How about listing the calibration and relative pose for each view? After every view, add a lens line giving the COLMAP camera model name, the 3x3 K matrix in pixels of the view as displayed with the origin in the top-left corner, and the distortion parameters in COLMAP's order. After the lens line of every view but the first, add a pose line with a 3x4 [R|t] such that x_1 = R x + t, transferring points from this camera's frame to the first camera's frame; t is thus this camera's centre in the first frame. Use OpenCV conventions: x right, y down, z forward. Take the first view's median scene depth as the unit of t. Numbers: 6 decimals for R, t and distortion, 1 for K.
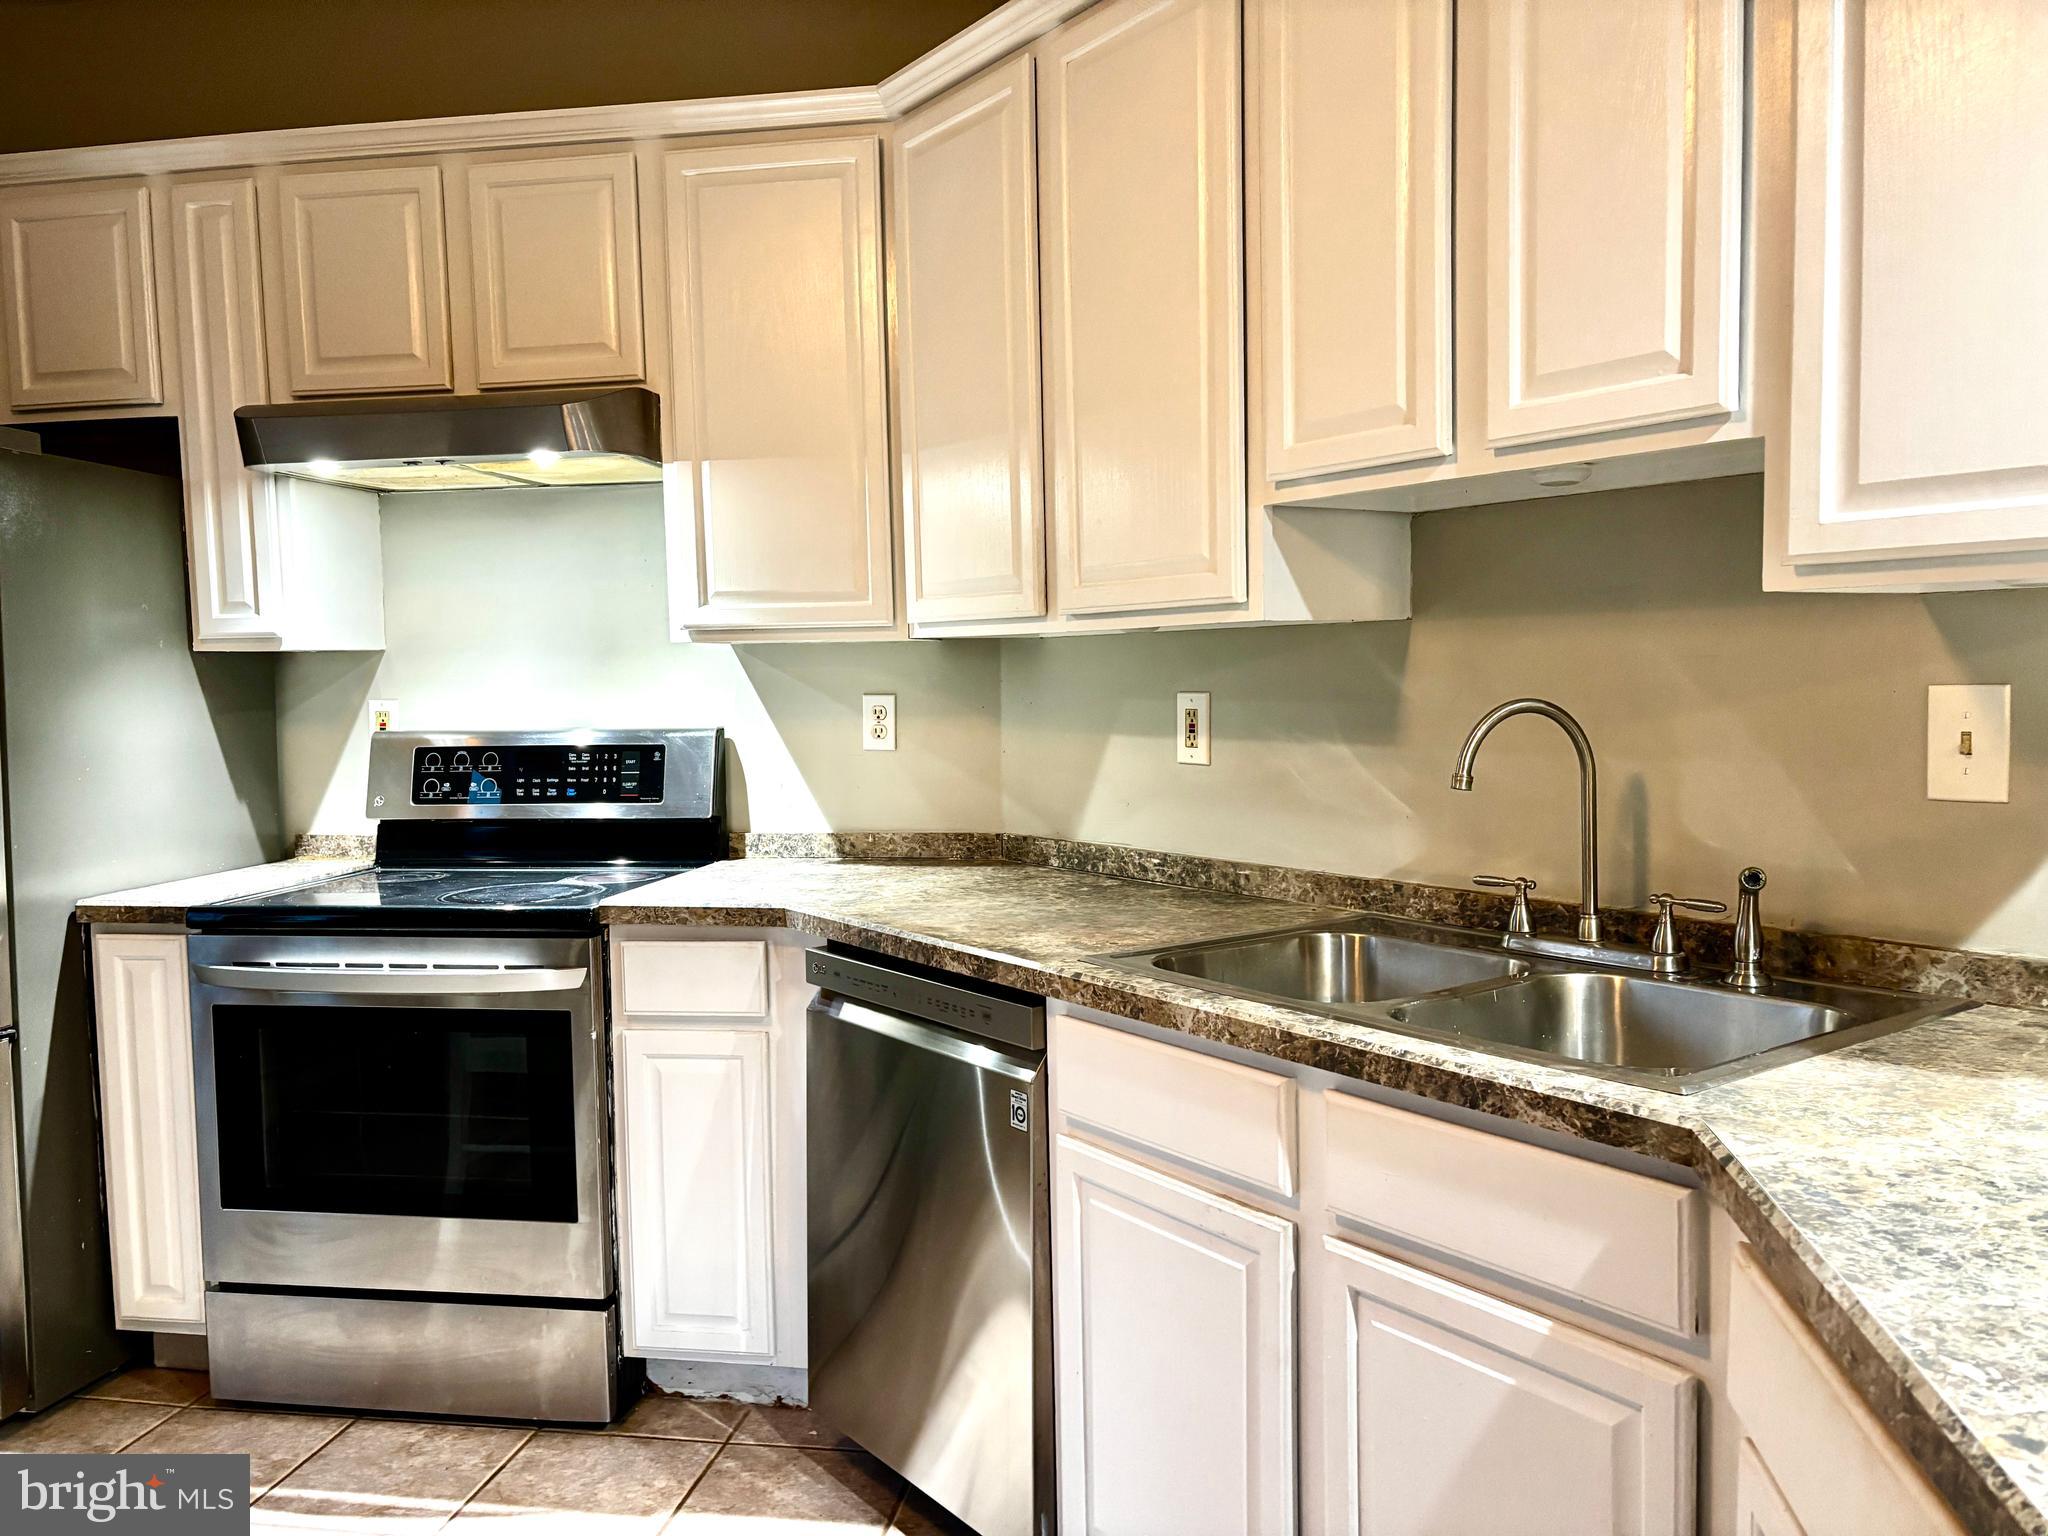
lens RADIAL K [[1559.1, 0, 1030.8], [0, 1559.1, 782.2], [0, 0, 1]] dist [0.049403, -0.055236]
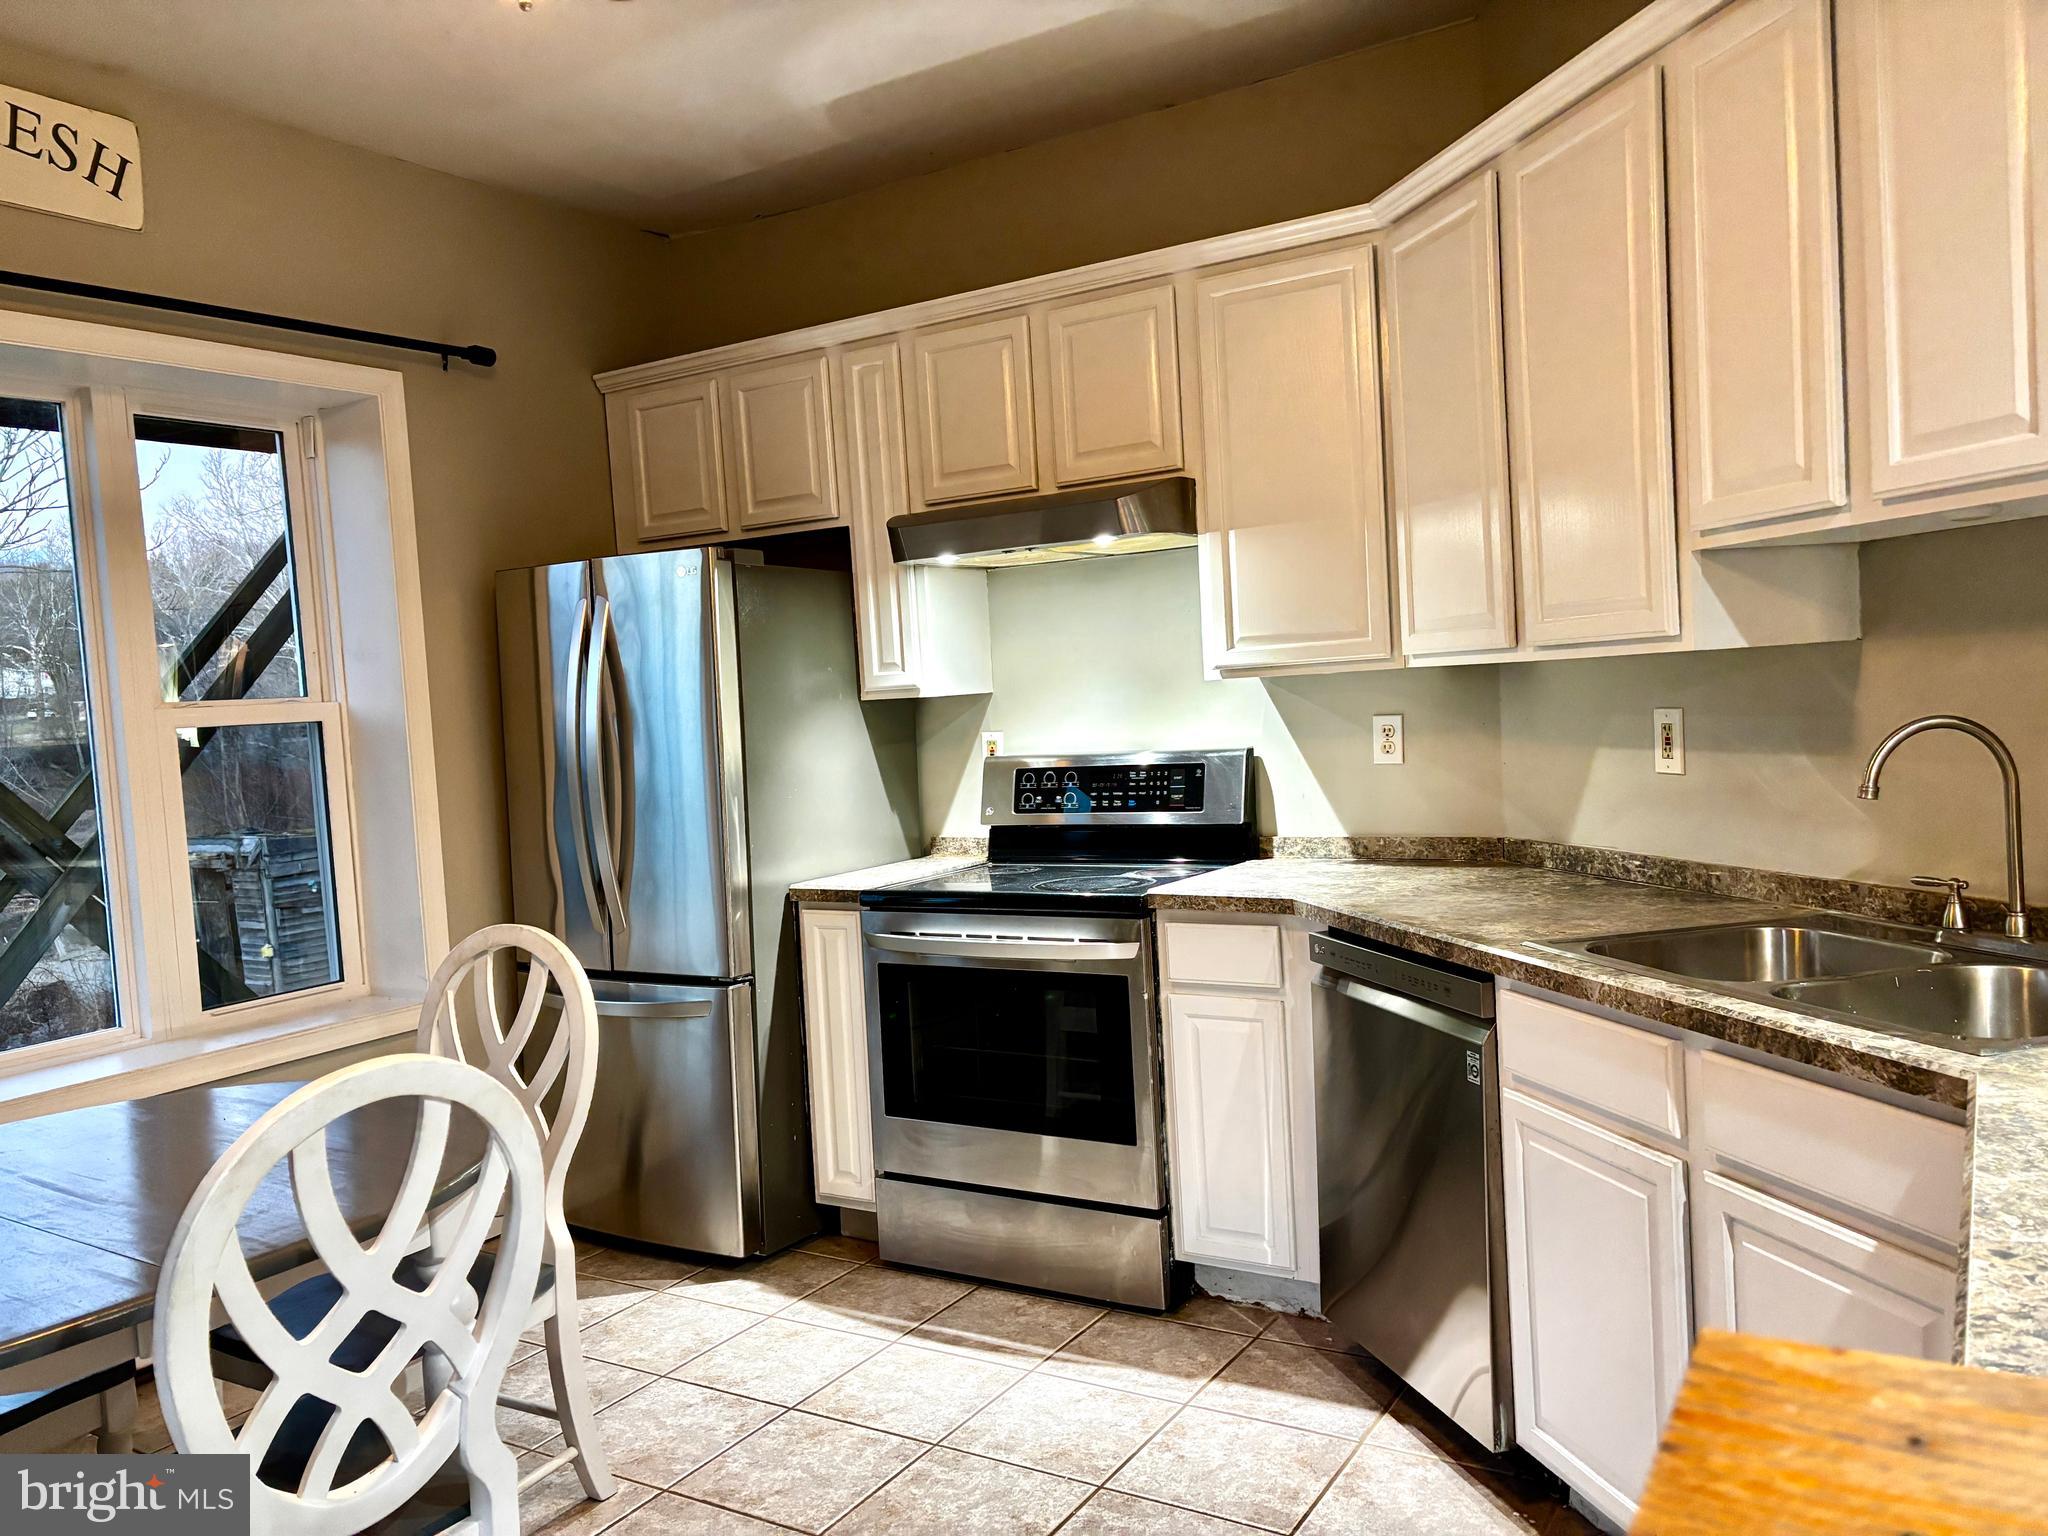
lens RADIAL K [[1559.1, 0, 1018.0], [0, 1559.1, 780.1], [0, 0, 1]] dist [0.049403, -0.055236]
pose [[0.927798, -0.013310, -0.372844, 0.091900], [0.011965, 0.999911, -0.005922, -0.006557], [0.372890, 0.001034, 0.927875, -0.194364]]
